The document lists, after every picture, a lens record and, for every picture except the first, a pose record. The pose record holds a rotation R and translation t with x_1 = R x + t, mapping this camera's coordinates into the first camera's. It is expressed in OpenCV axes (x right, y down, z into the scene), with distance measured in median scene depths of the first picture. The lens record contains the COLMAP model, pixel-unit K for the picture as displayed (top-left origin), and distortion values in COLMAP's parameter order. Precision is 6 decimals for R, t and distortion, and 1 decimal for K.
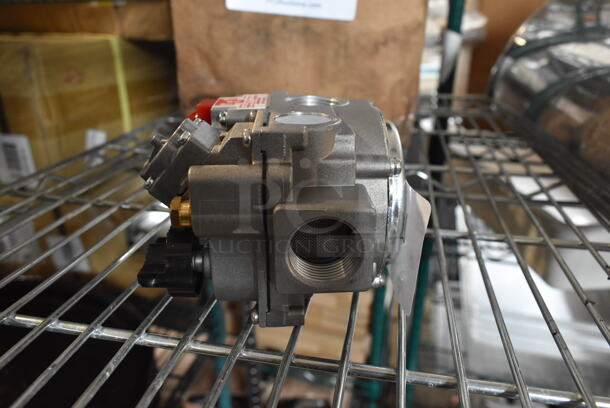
lens RADIAL K [[458.1, 0, 305.0], [0, 458.1, 204.0], [0, 0, 1]] dist [-0.009622, -0.003912]
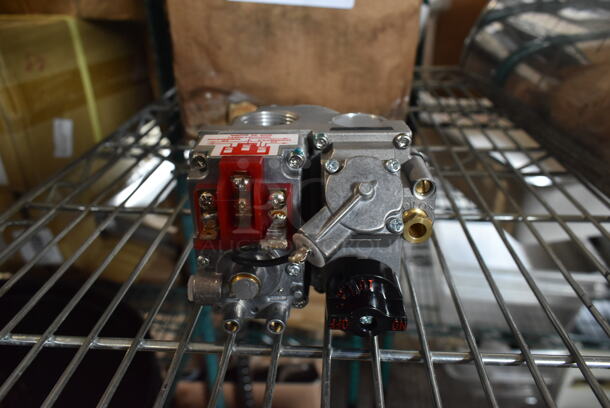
lens RADIAL K [[458.1, 0, 305.0], [0, 458.1, 204.0], [0, 0, 1]] dist [-0.009622, -0.003912]
pose [[0.991418, -0.075049, 0.107039, -0.102751], [0.066381, 0.994389, 0.082368, -0.043671], [-0.112620, -0.074556, 0.990837, -0.019802]]
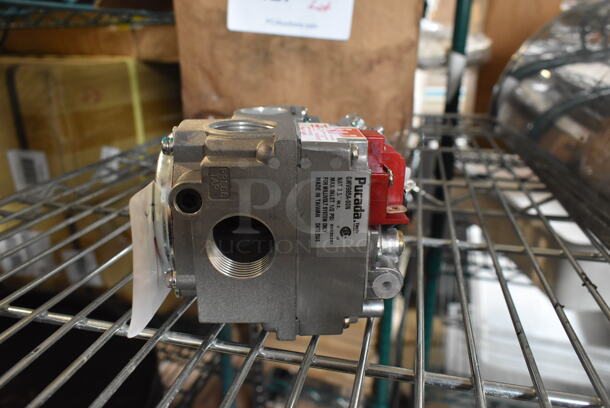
lens RADIAL K [[458.1, 0, 305.0], [0, 458.1, 204.0], [0, 0, 1]] dist [-0.009622, -0.003912]
pose [[0.999170, 0.010909, -0.039251, 0.038390], [-0.012842, 0.998700, -0.049339, 0.018678], [0.038661, 0.049802, 0.998011, -0.019977]]
